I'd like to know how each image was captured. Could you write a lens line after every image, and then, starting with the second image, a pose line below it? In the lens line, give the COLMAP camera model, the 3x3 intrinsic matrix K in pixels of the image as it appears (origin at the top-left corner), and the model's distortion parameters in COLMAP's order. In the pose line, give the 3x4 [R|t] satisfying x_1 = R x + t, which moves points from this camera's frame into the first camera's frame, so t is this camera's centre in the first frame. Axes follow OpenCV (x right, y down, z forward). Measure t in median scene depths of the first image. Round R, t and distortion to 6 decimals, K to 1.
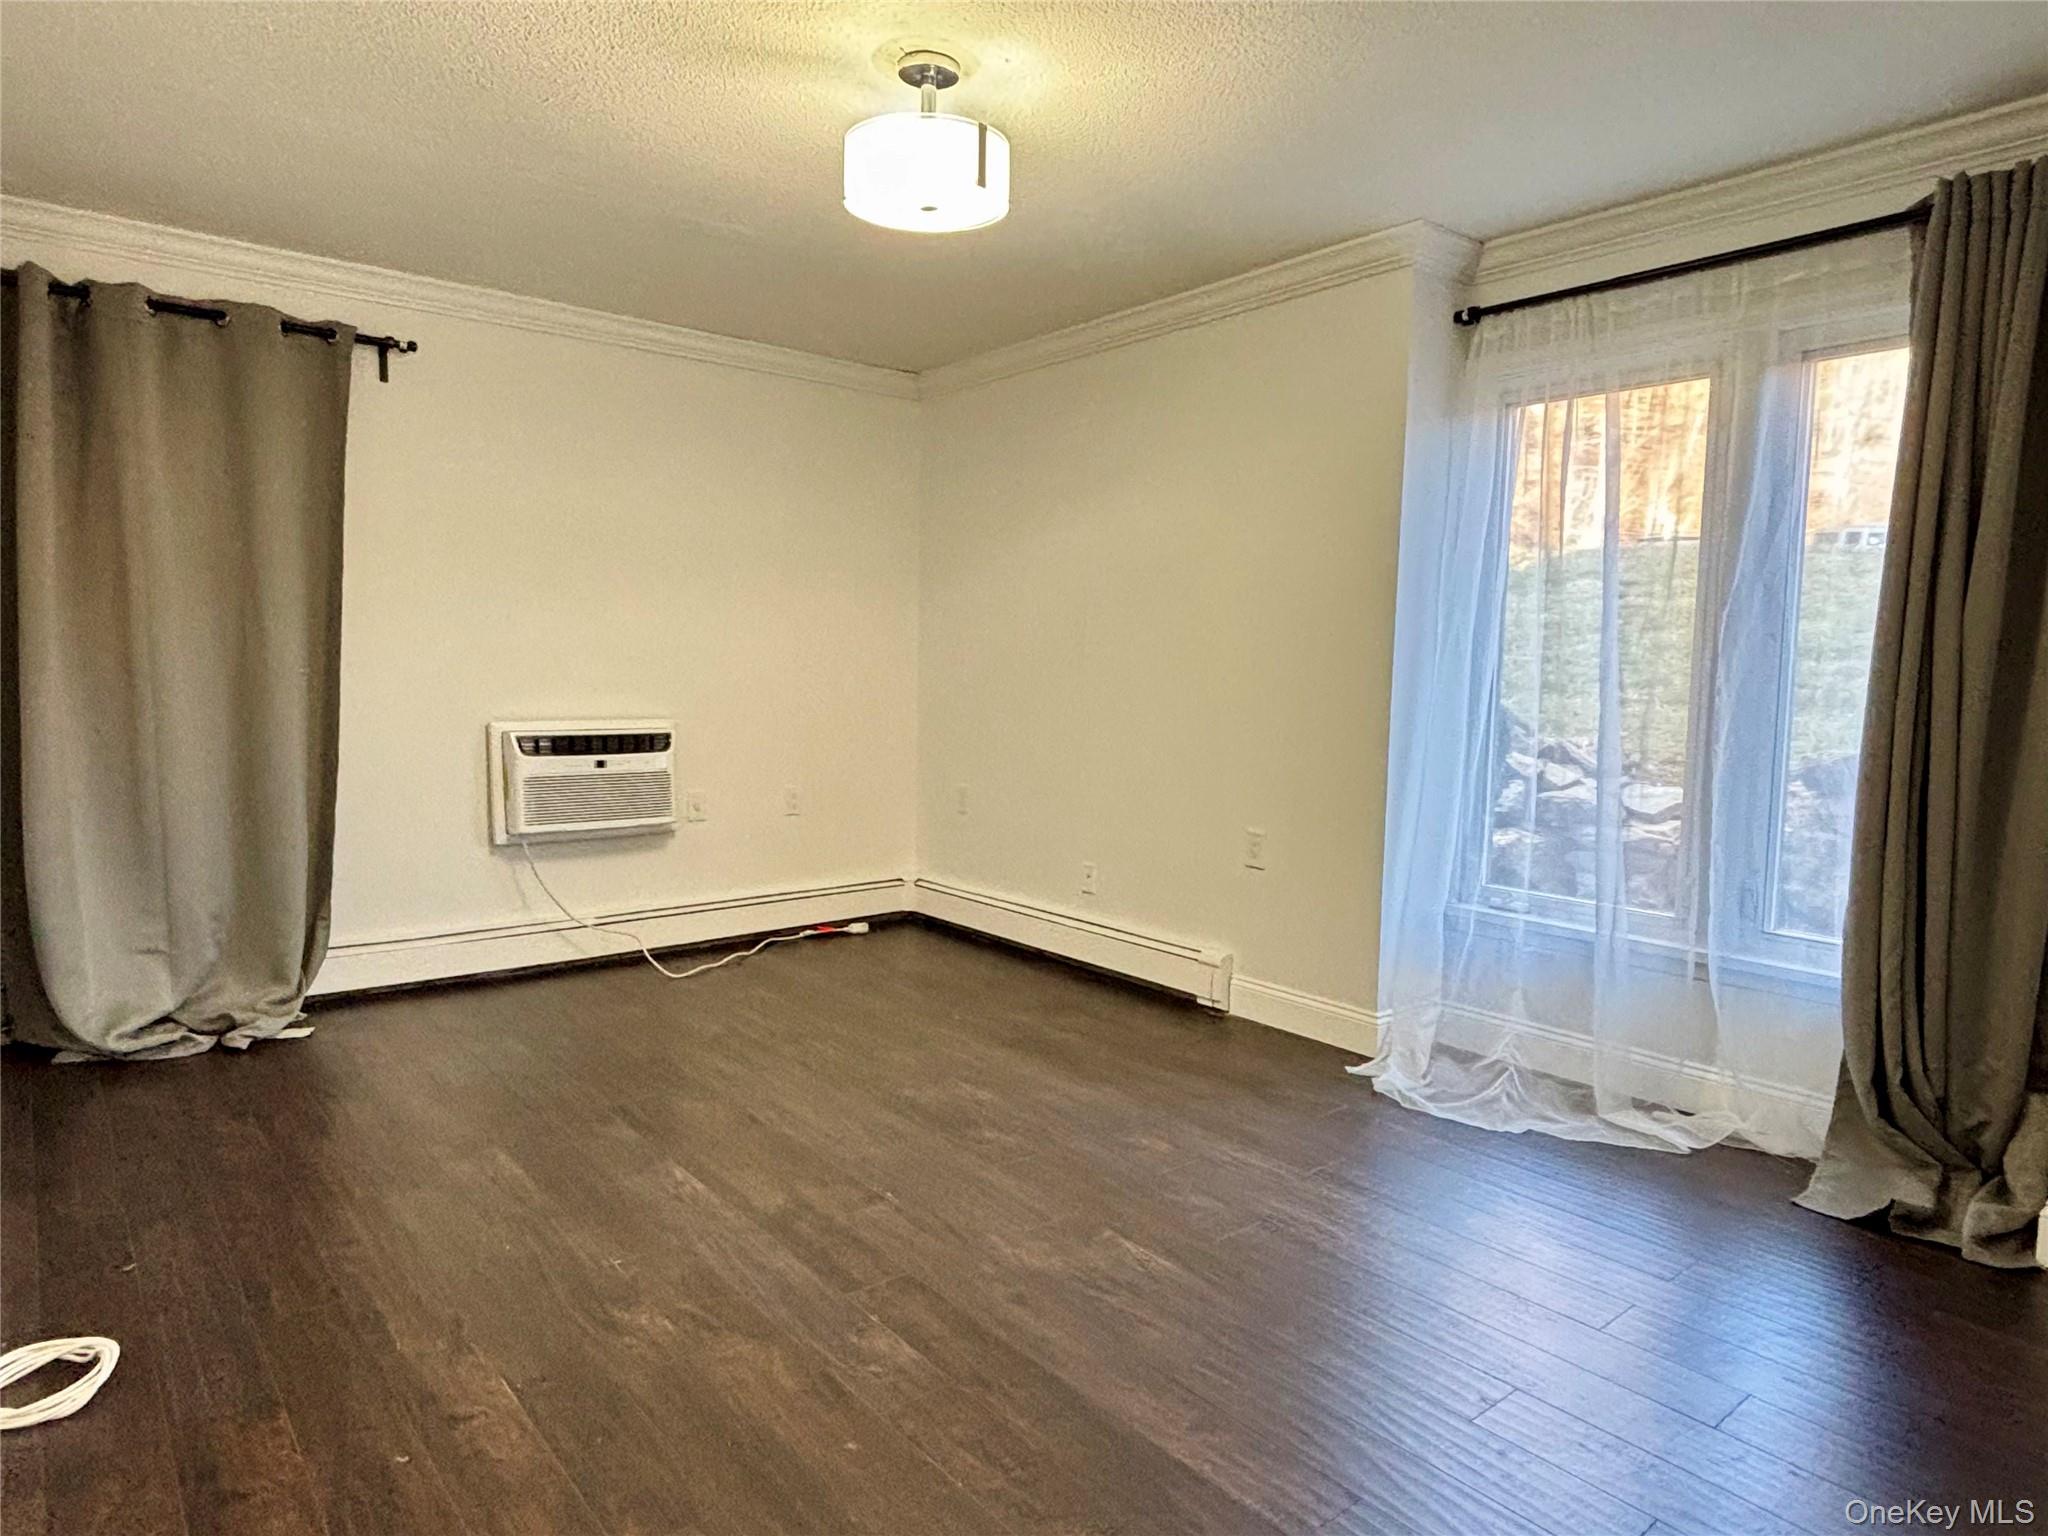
lens RADIAL K [[1200.1, 0, 1018.3], [0, 1200.1, 773.7], [0, 0, 1]] dist [-0.001143, -0.000404]
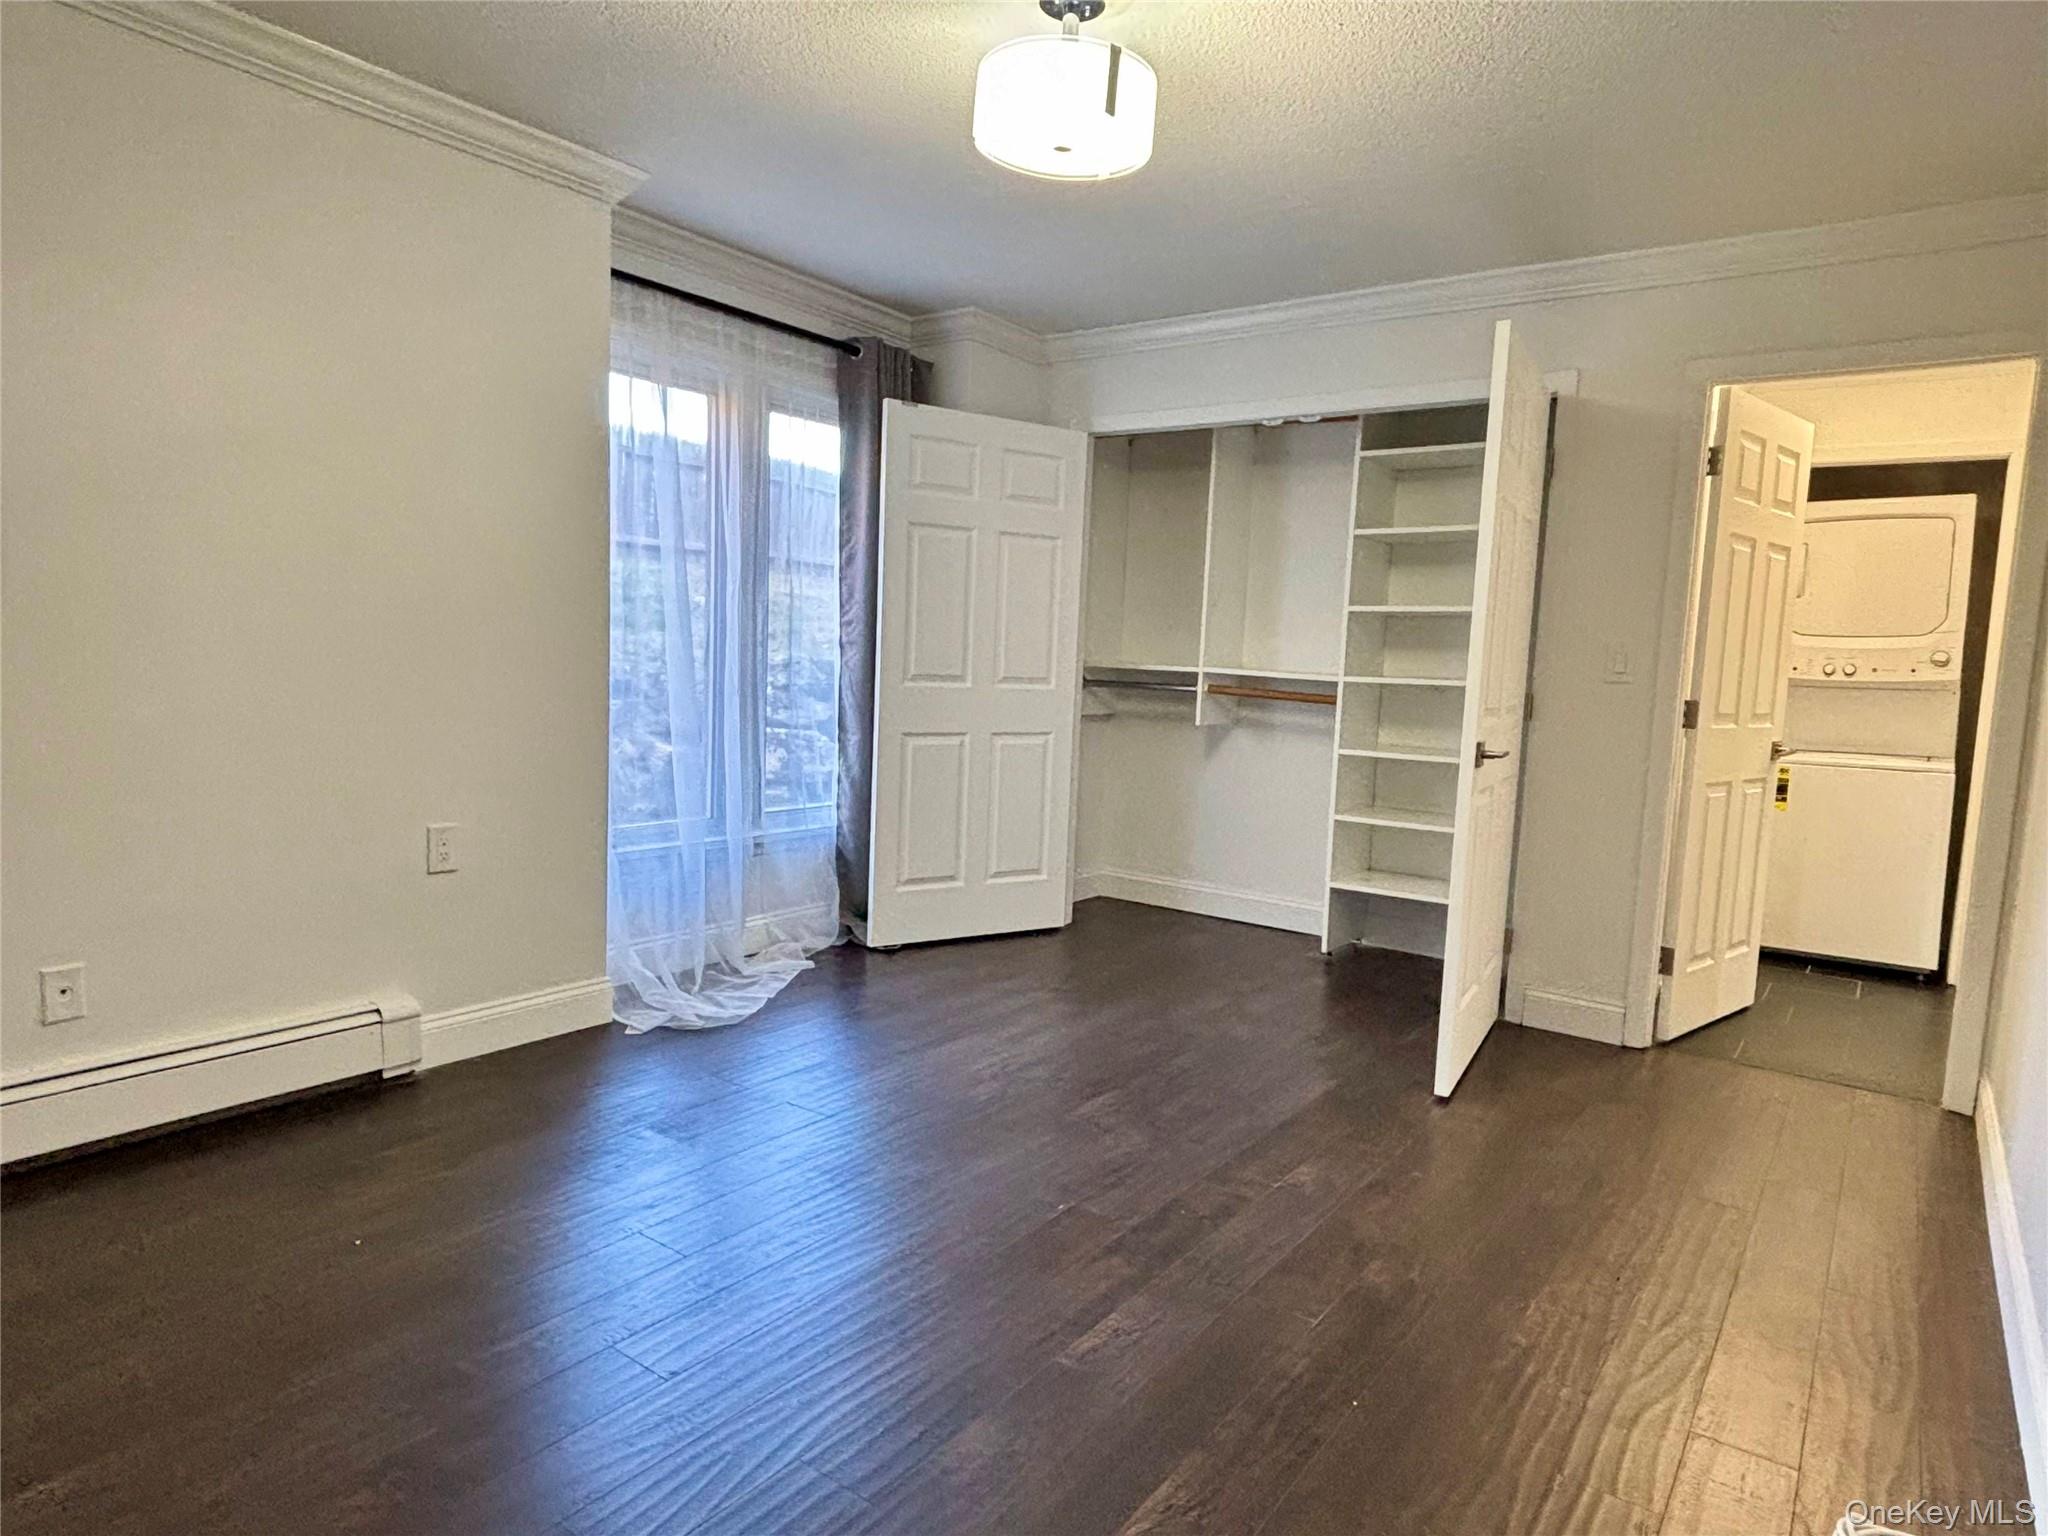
lens RADIAL K [[1200.1, 0, 1018.3], [0, 1200.1, 773.7], [0, 0, 1]] dist [-0.001143, -0.000404]
pose [[-0.232568, -0.129360, 0.963939, -0.600507], [0.047777, 0.988399, 0.144170, -0.076052], [-0.971406, 0.079583, -0.223689, 0.756469]]
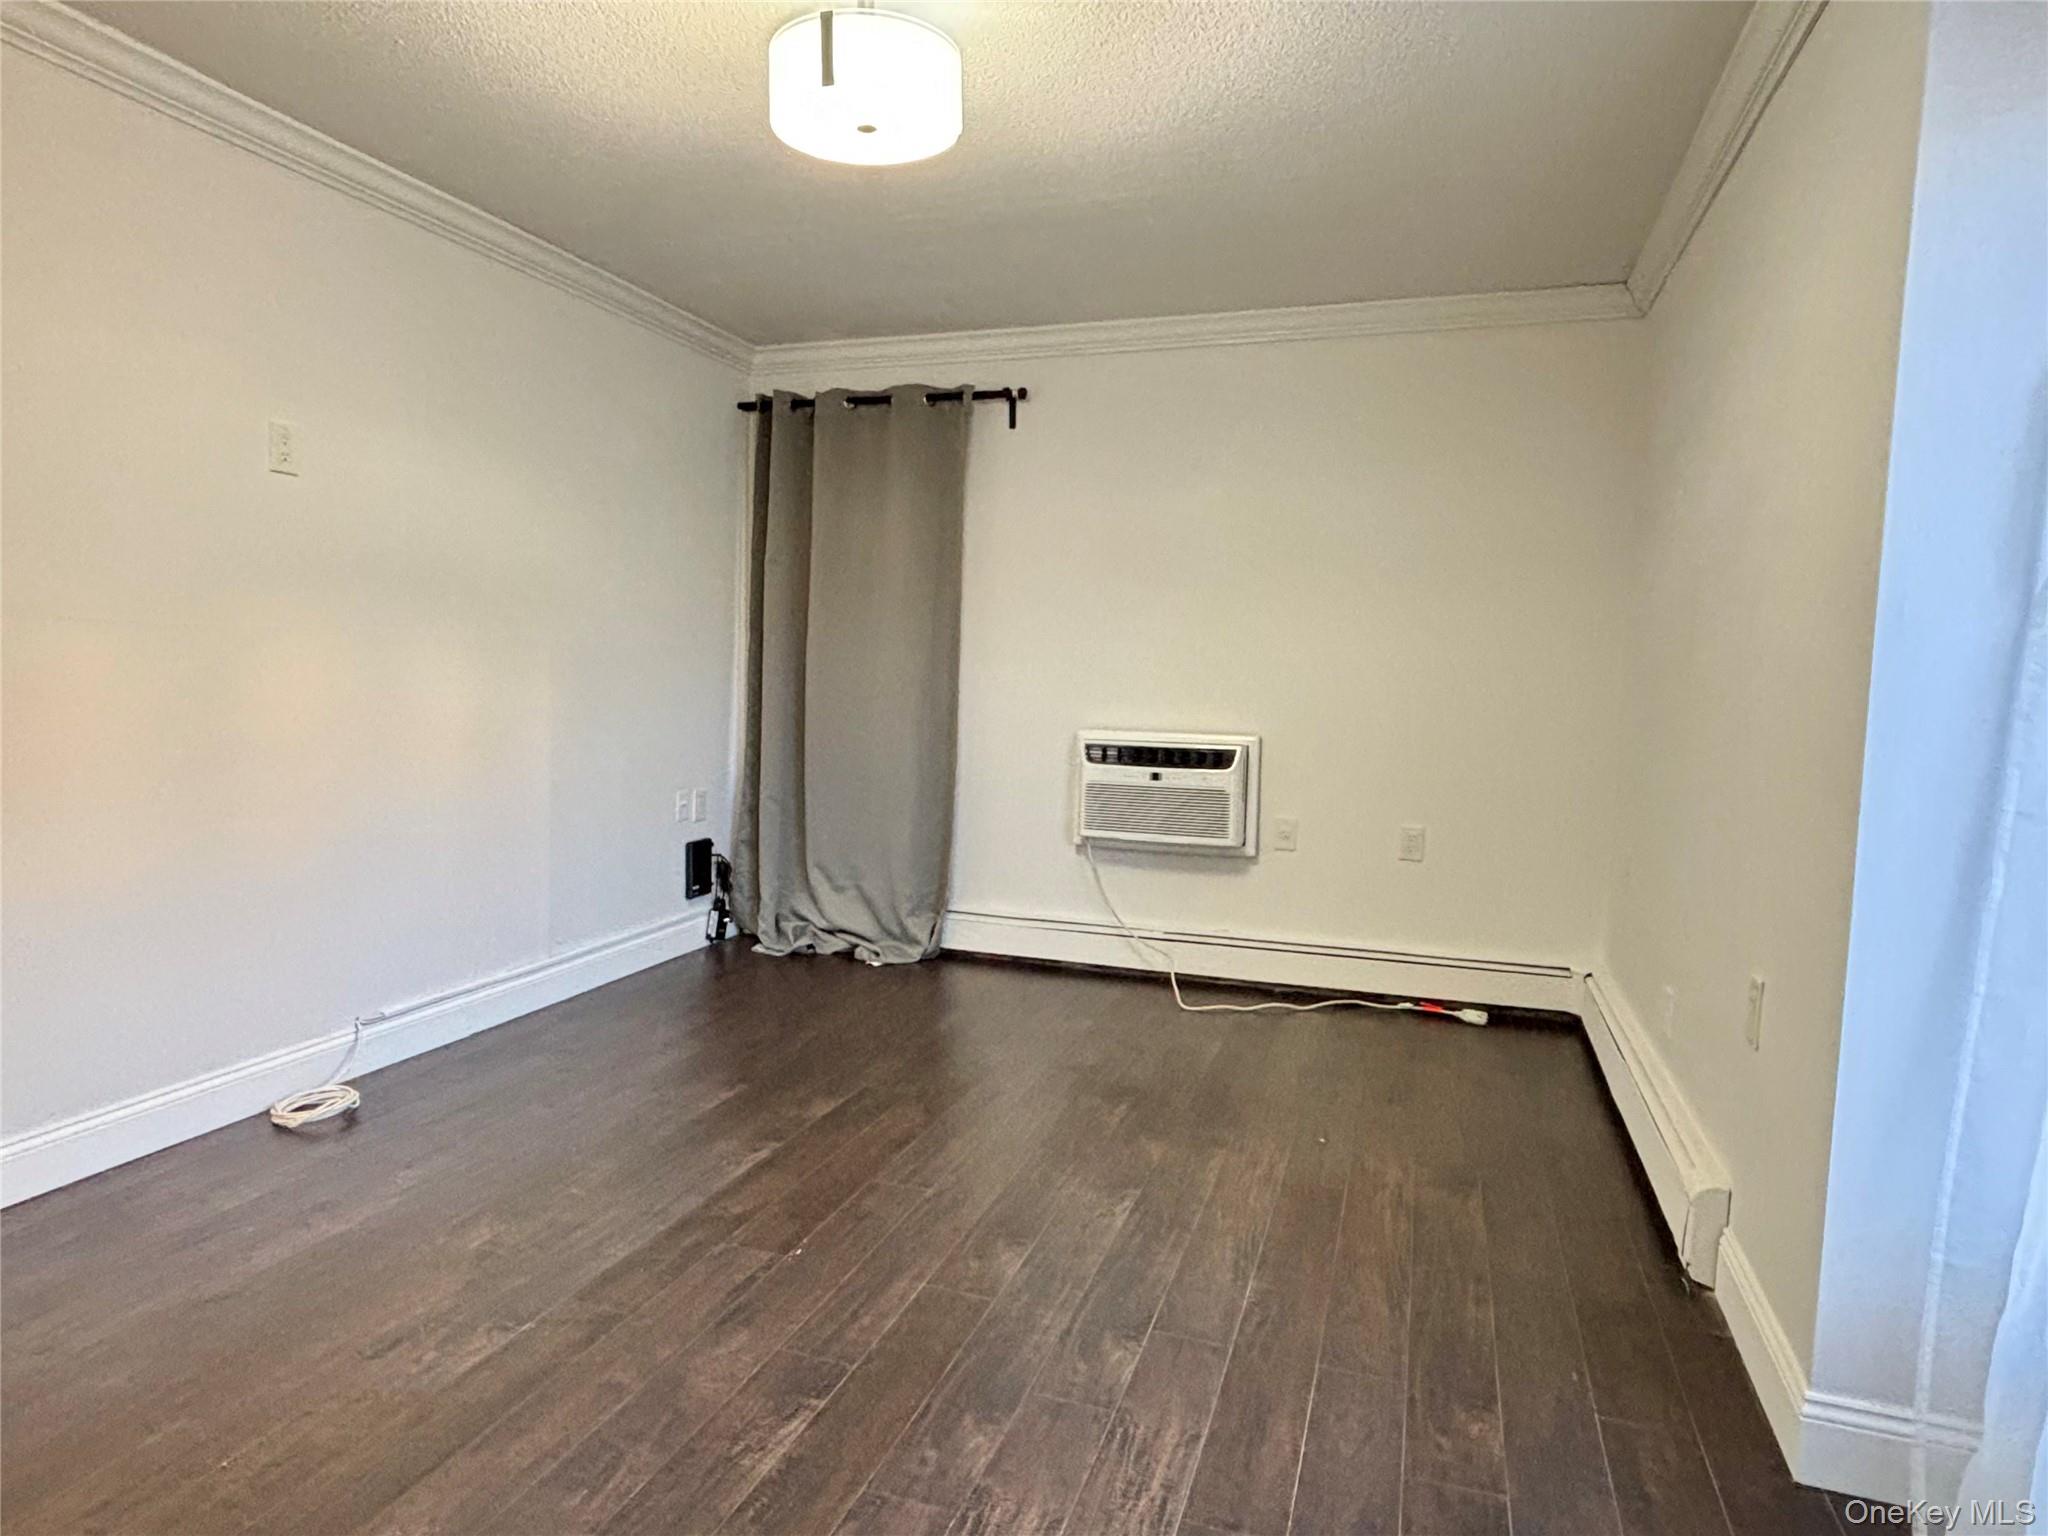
lens RADIAL K [[1215.7, 0, 1045.5], [0, 1215.7, 770.2], [0, 0, 1]] dist [0.056820, -0.000243]
pose [[0.531931, 0.068371, -0.844023, 0.464883], [-0.092299, 0.995478, 0.022470, -0.028448], [0.841743, 0.065950, 0.535836, 0.397065]]
